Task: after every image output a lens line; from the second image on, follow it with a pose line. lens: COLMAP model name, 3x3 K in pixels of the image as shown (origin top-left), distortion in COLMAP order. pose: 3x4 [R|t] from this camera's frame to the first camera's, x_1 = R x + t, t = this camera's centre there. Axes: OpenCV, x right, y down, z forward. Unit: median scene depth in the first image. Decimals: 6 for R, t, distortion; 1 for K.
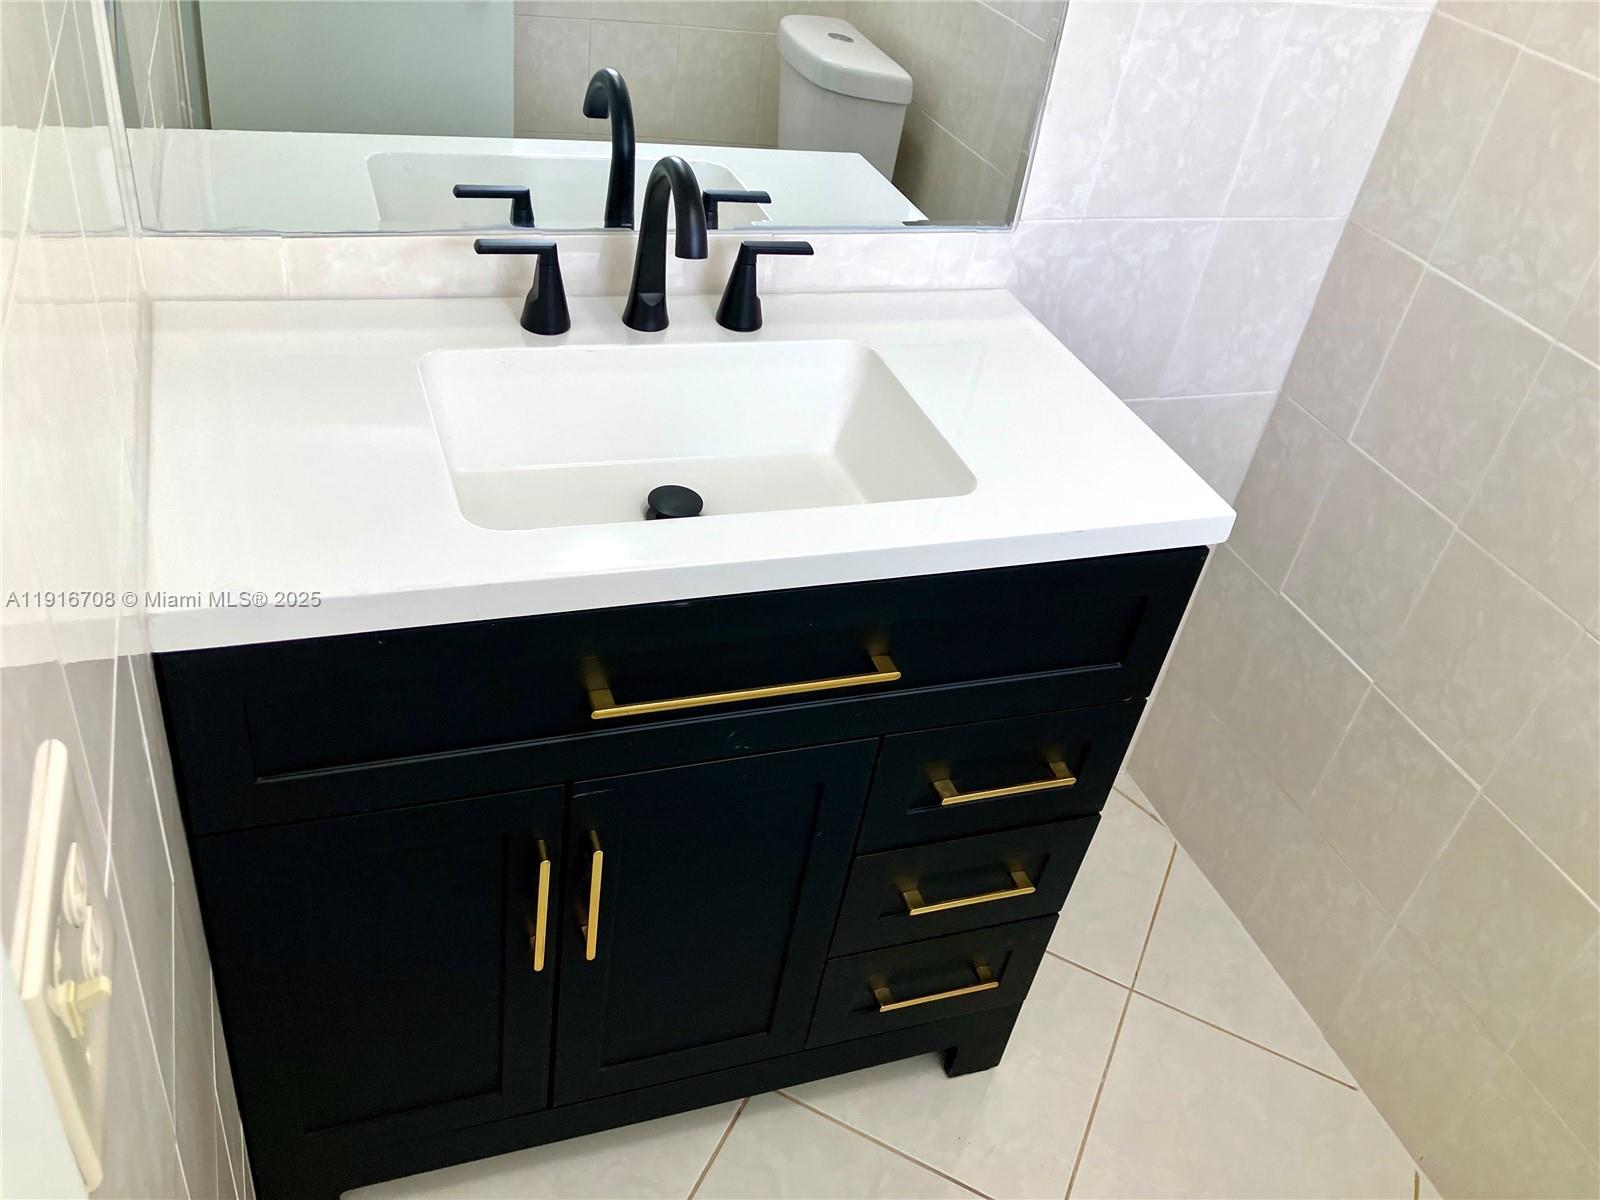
lens RADIAL K [[1317.7, 0, 801.2], [0, 1317.7, 610.3], [0, 0, 1]] dist [0.046587, -0.071998]
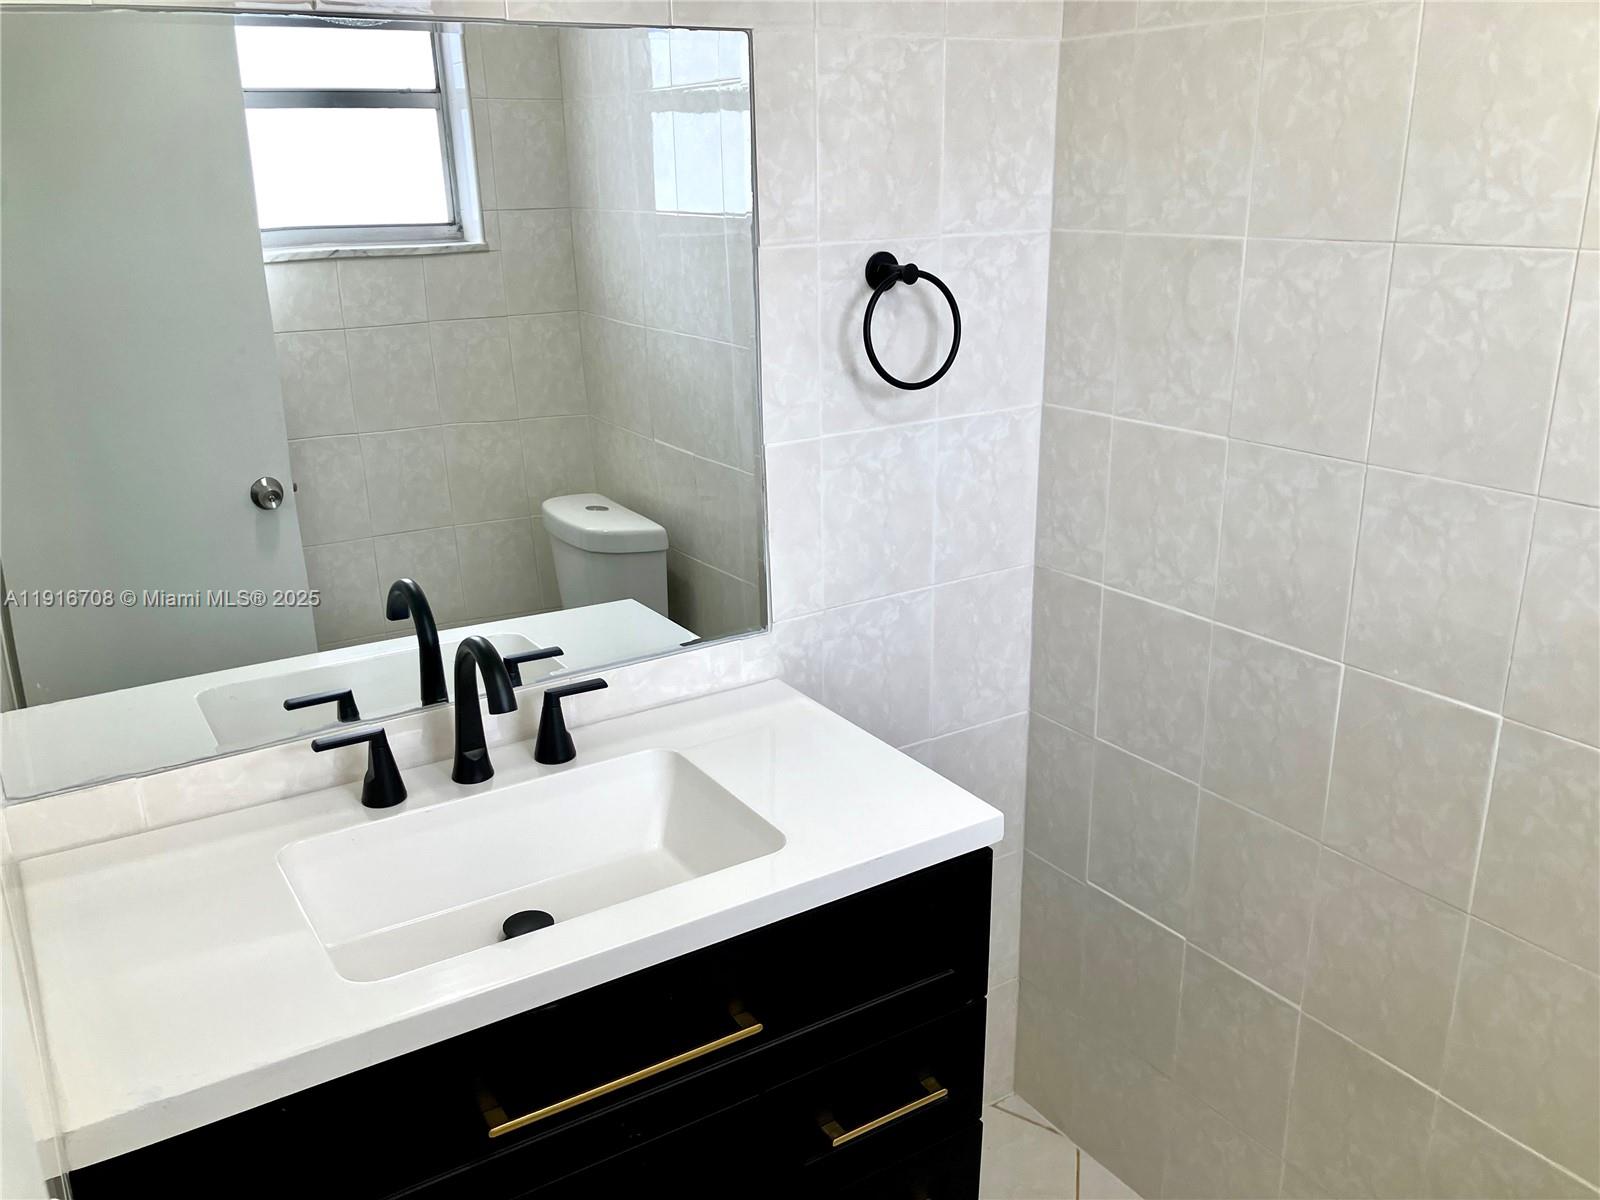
lens RADIAL K [[1317.7, 0, 801.2], [0, 1317.7, 610.3], [0, 0, 1]] dist [0.046587, -0.071998]
pose [[0.964741, -0.213222, 0.154310, 0.008231], [0.250237, 0.924785, -0.286624, 0.043124], [-0.081589, 0.315132, 0.945534, -0.132256]]
